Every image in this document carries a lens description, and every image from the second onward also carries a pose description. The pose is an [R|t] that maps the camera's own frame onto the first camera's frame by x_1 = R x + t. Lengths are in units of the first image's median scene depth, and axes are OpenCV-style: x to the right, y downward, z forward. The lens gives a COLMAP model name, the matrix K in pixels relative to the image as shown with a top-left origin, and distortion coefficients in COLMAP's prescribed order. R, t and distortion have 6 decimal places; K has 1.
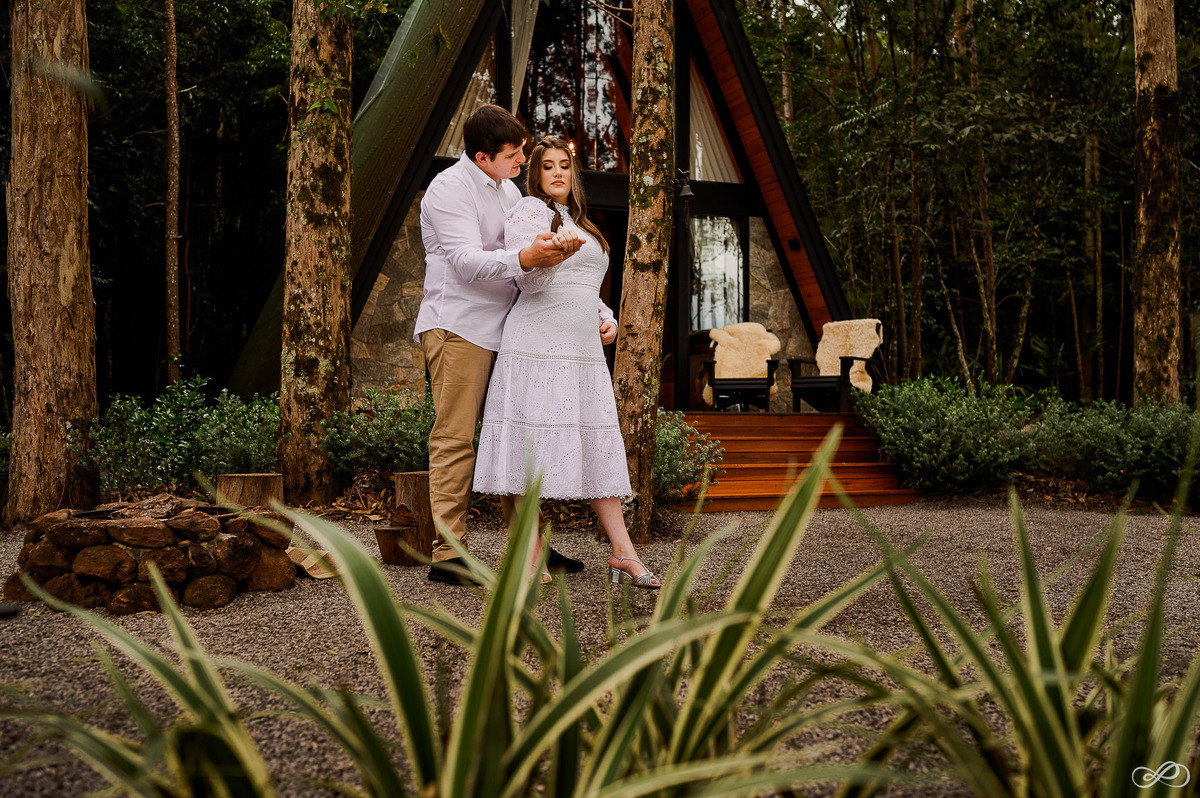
lens RADIAL K [[1142.0, 0, 575.1], [0, 1142.0, 446.5], [0, 0, 1]] dist [-0.024741, -0.018385]
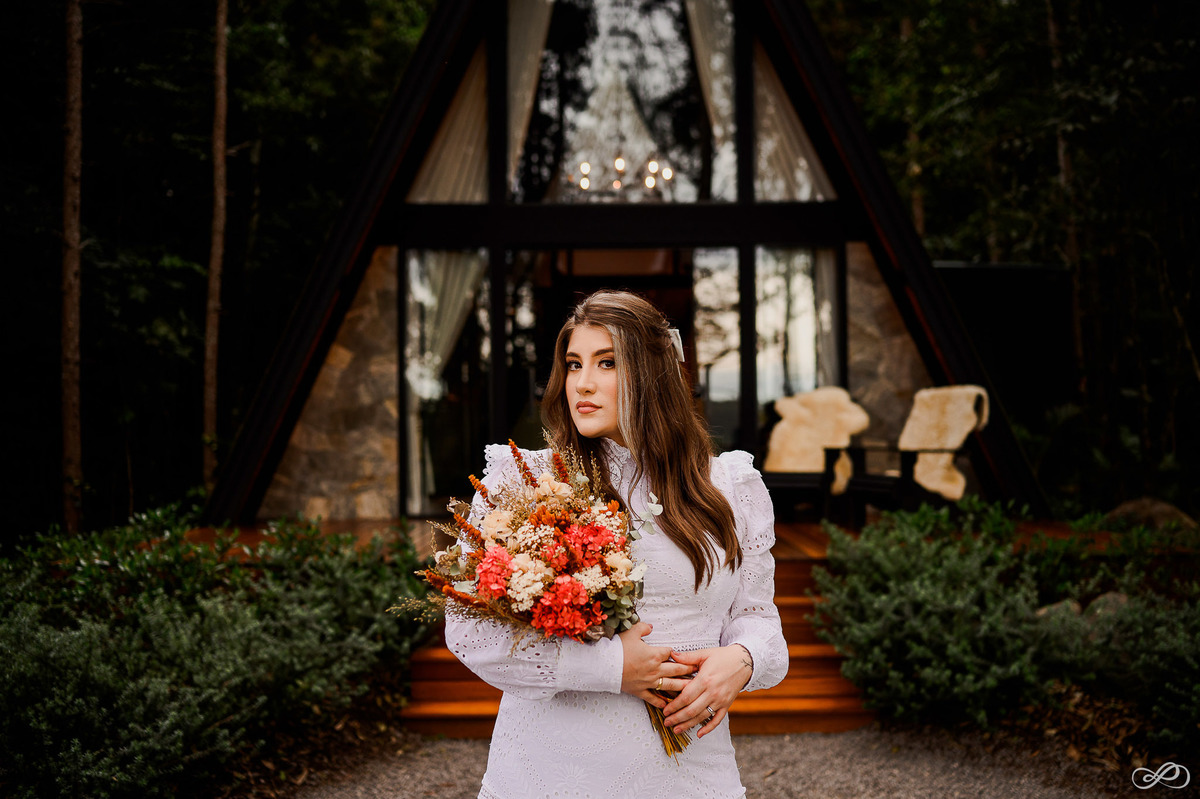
lens RADIAL K [[1117.5, 0, 600.0], [0, 1117.5, 399.5], [0, 0, 1]] dist [-0.040976, -0.006279]
pose [[0.931963, -0.018388, -0.362088, 0.489651], [0.004782, 0.999250, -0.038436, -0.133556], [0.362523, 0.034089, 0.931351, 0.497639]]
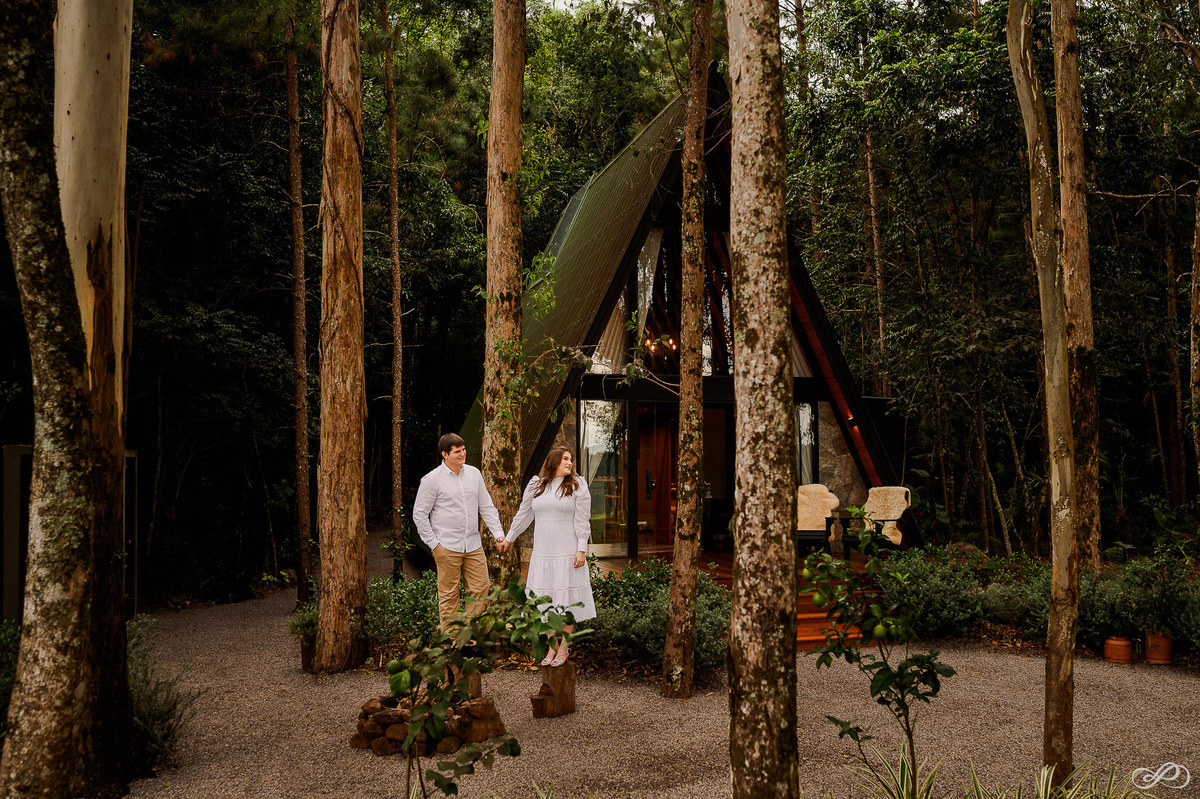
lens RADIAL K [[1105.5, 0, 641.6], [0, 1105.5, 404.9], [0, 0, 1]] dist [-0.018487, -0.013121]
pose [[0.995569, -0.010590, -0.093436, 0.125307], [0.003810, 0.997365, -0.072442, -0.193236], [0.093957, 0.071765, 0.992986, -0.565340]]
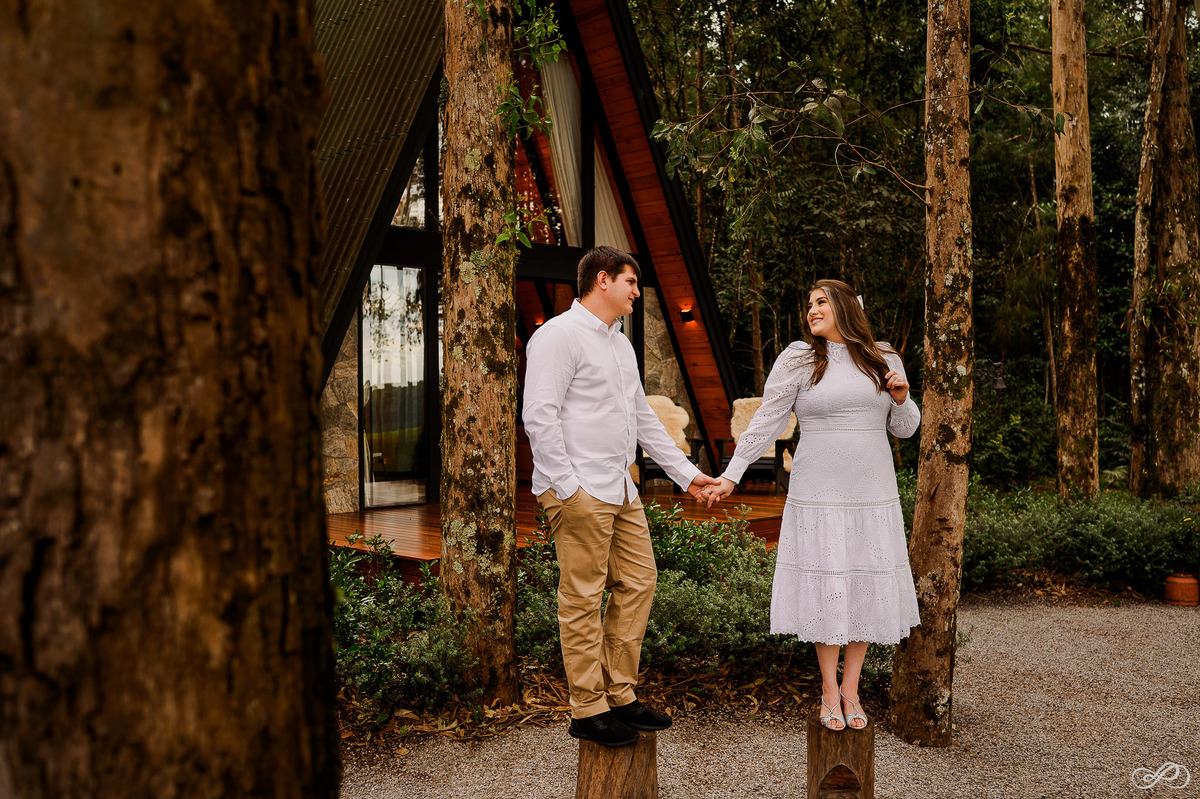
lens RADIAL K [[1117.5, 0, 600.0], [0, 1117.5, 399.5], [0, 0, 1]] dist [-0.040976, -0.006279]
pose [[0.926250, -0.006771, 0.376850, -0.470234], [0.014031, 0.999765, -0.016523, -0.160436], [-0.376650, 0.020592, 0.926127, 0.195472]]
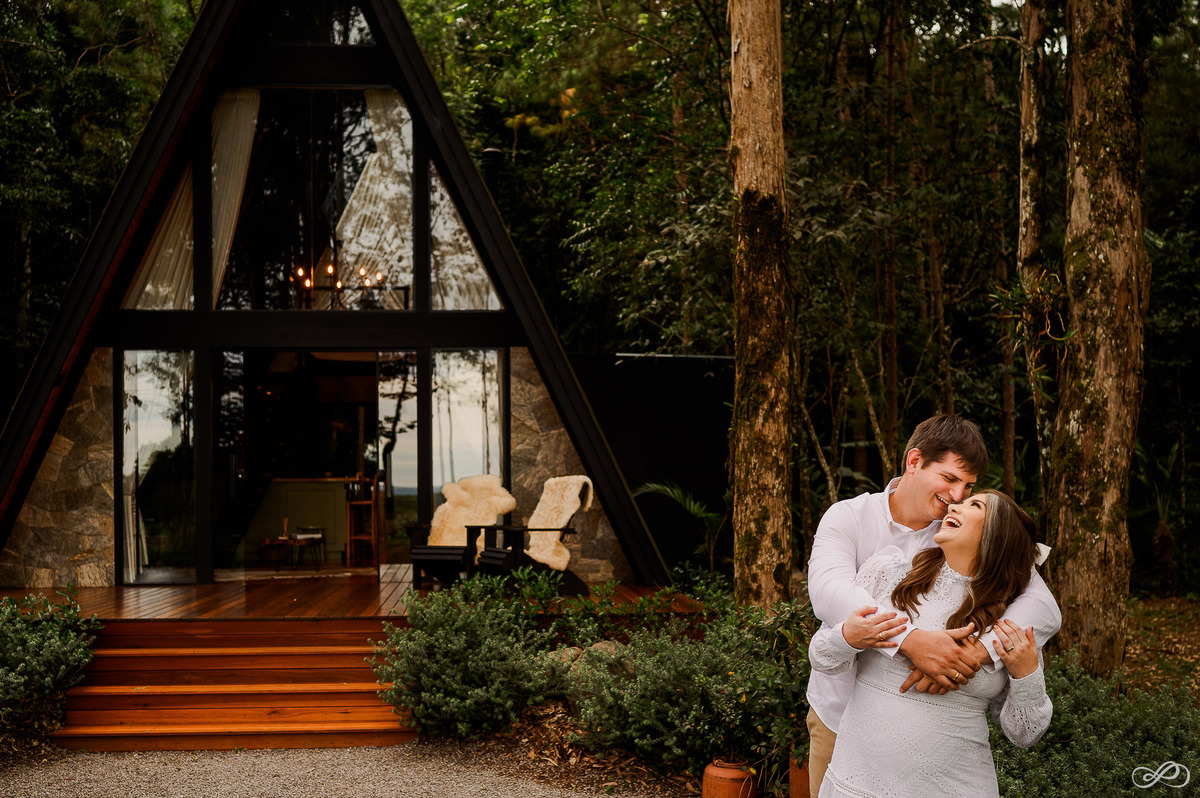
lens RADIAL K [[1192.8, 0, 520.4], [0, 1192.8, 496.1], [0, 0, 1]] dist [-0.014049, -0.031685]
pose [[0.950770, -0.006140, -0.309837, 0.806867], [0.002586, 0.999926, -0.011881, -0.146611], [0.309887, 0.010494, 0.950716, 0.286265]]
